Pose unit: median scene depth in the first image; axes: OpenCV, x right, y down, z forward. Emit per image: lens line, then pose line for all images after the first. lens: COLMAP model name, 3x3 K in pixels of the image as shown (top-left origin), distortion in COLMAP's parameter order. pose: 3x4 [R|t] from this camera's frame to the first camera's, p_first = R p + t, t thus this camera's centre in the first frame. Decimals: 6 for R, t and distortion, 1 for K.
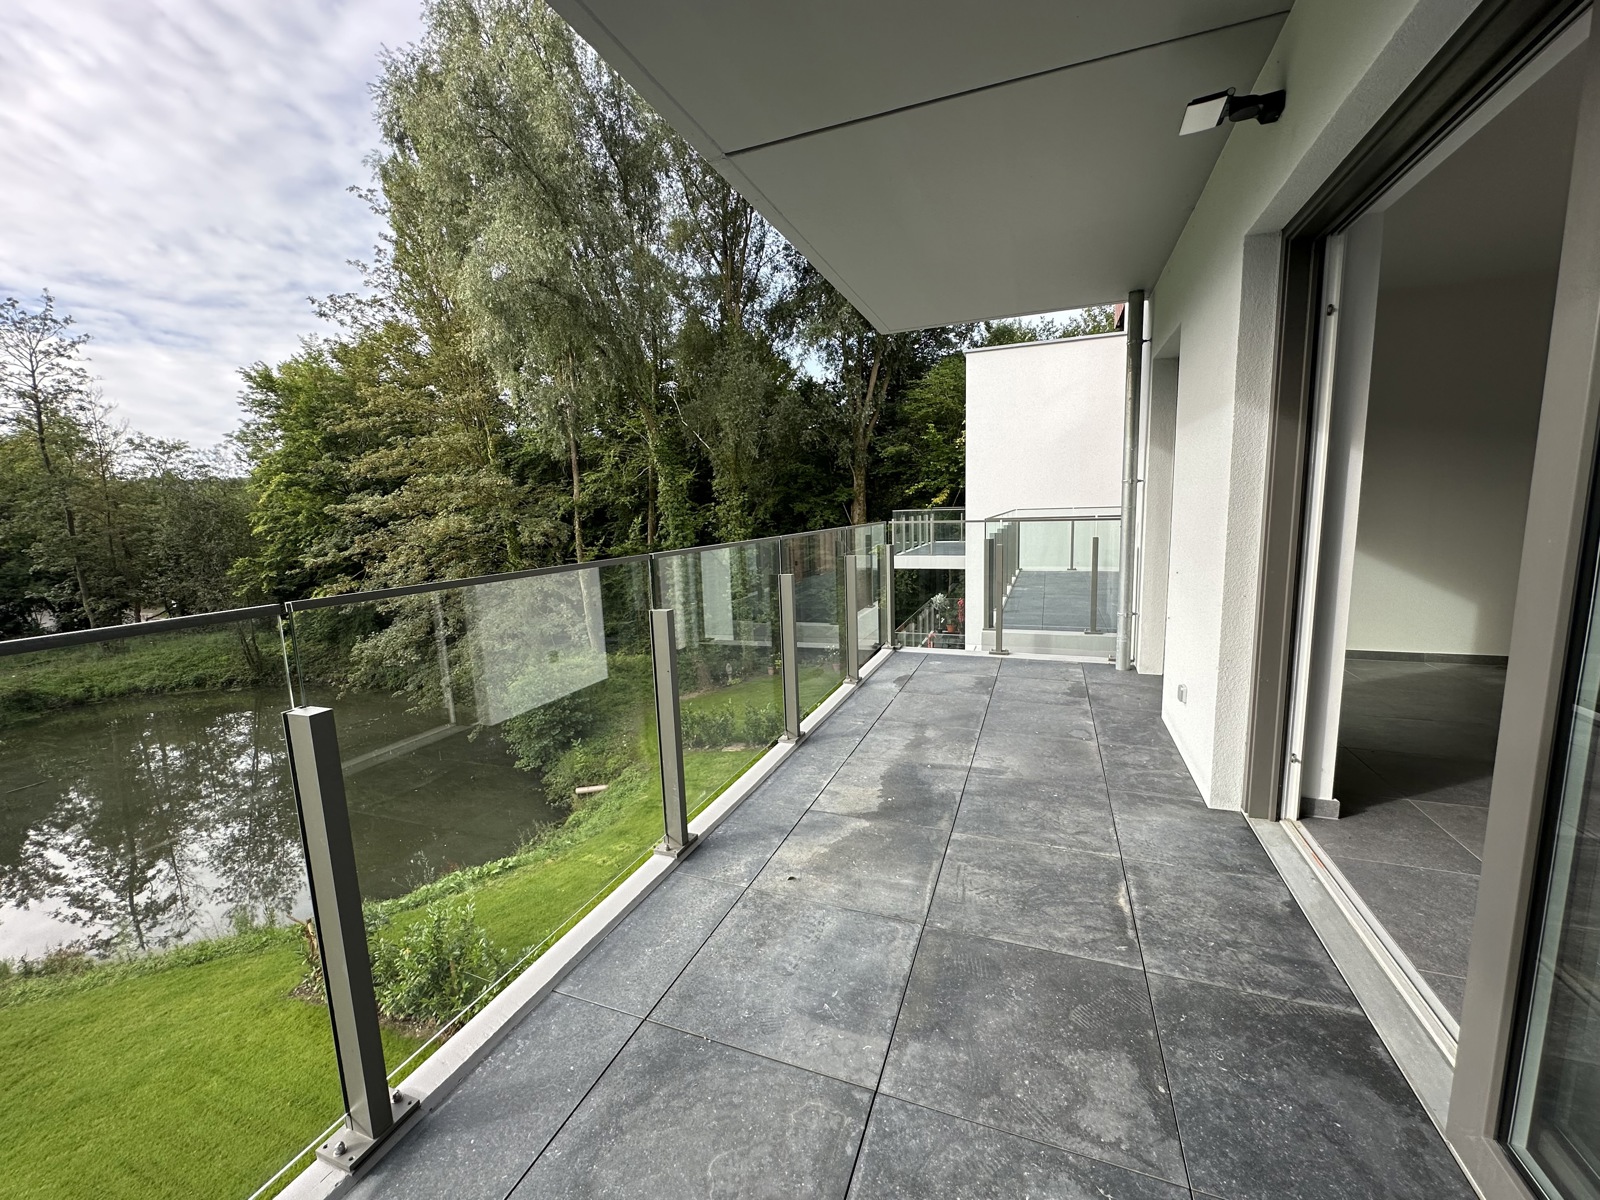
lens RADIAL K [[640.3, 0, 798.3], [0, 640.3, 598.6], [0, 0, 1]] dist [-0.000918, 0.000242]
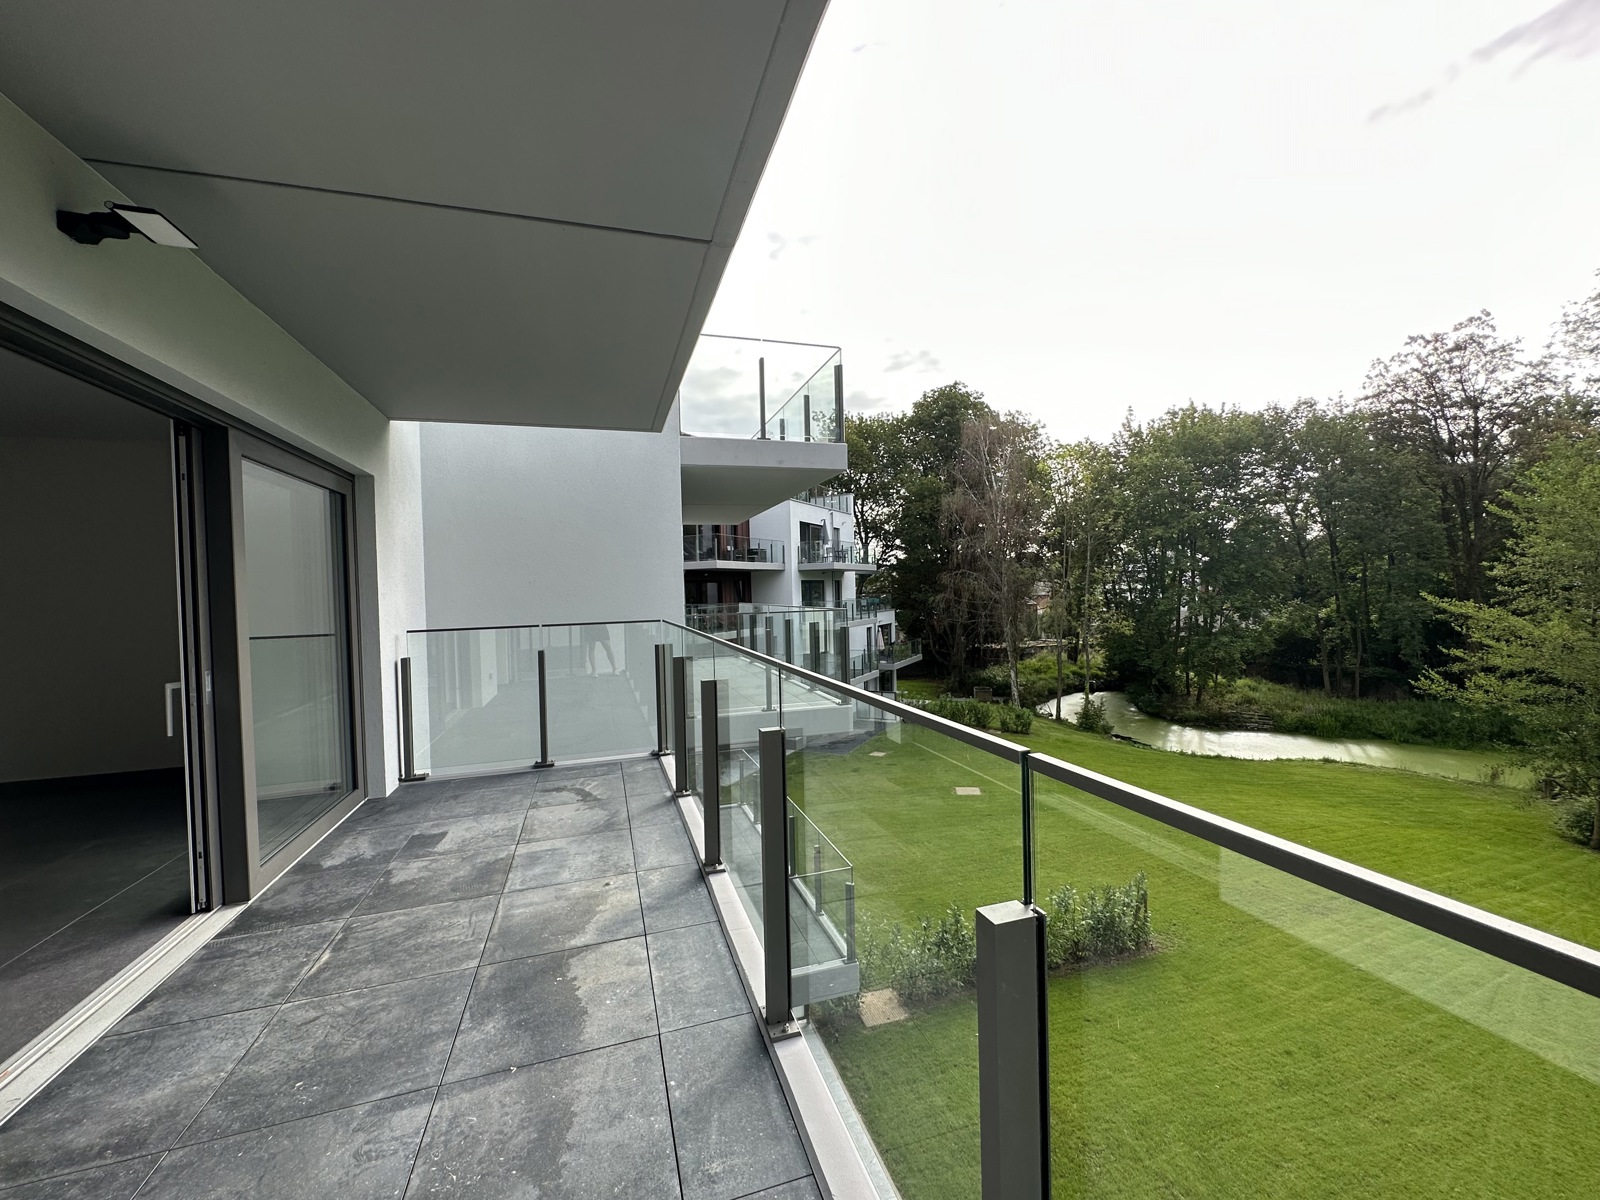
lens RADIAL K [[640.3, 0, 798.3], [0, 640.3, 598.6], [0, 0, 1]] dist [-0.000918, 0.000242]
pose [[-0.781116, 0.063074, -0.621192, 0.055456], [-0.035690, 0.988748, 0.145272, -0.042192], [0.623365, 0.135644, -0.770075, 0.255439]]
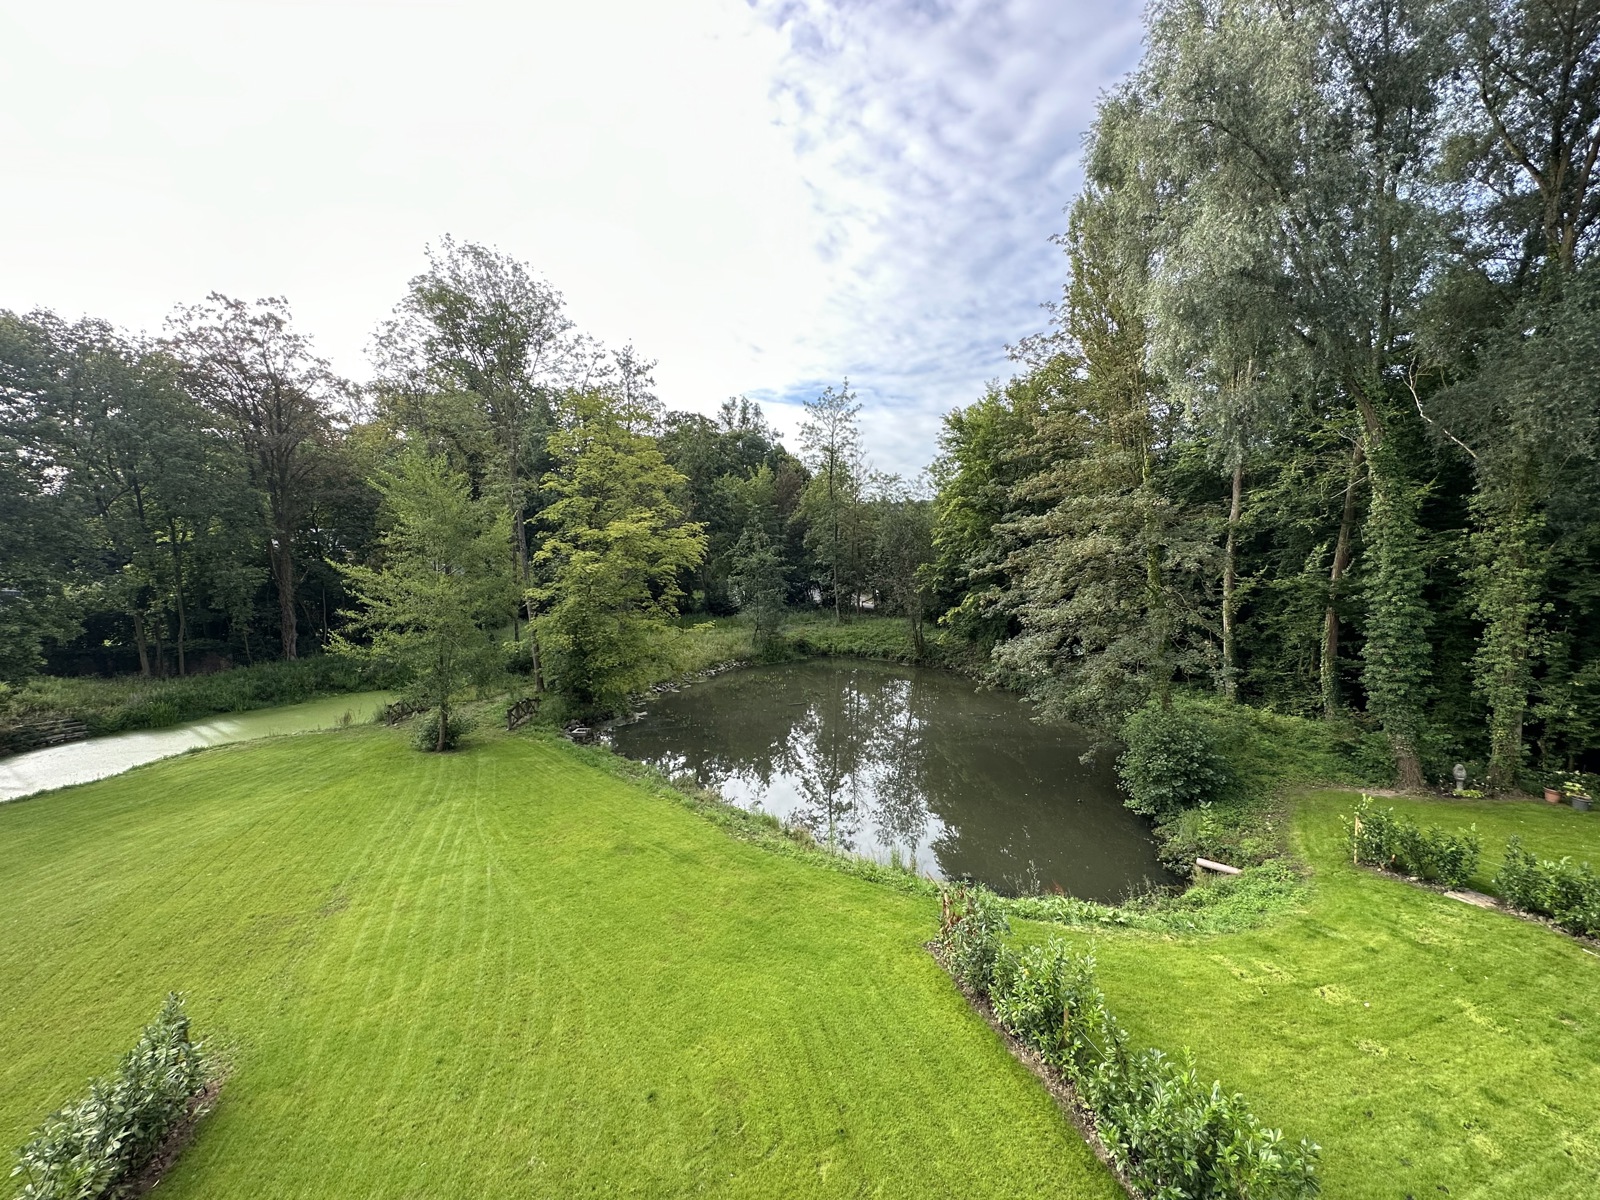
lens RADIAL K [[637.0, 0, 798.9], [0, 637.0, 598.4], [0, 0, 1]] dist [-0.001755, -0.000138]
pose [[0.623062, 0.105849, -0.774977, -0.060360], [-0.128262, 0.991215, 0.032264, -0.006993], [0.771584, 0.079298, 0.631165, 0.026034]]
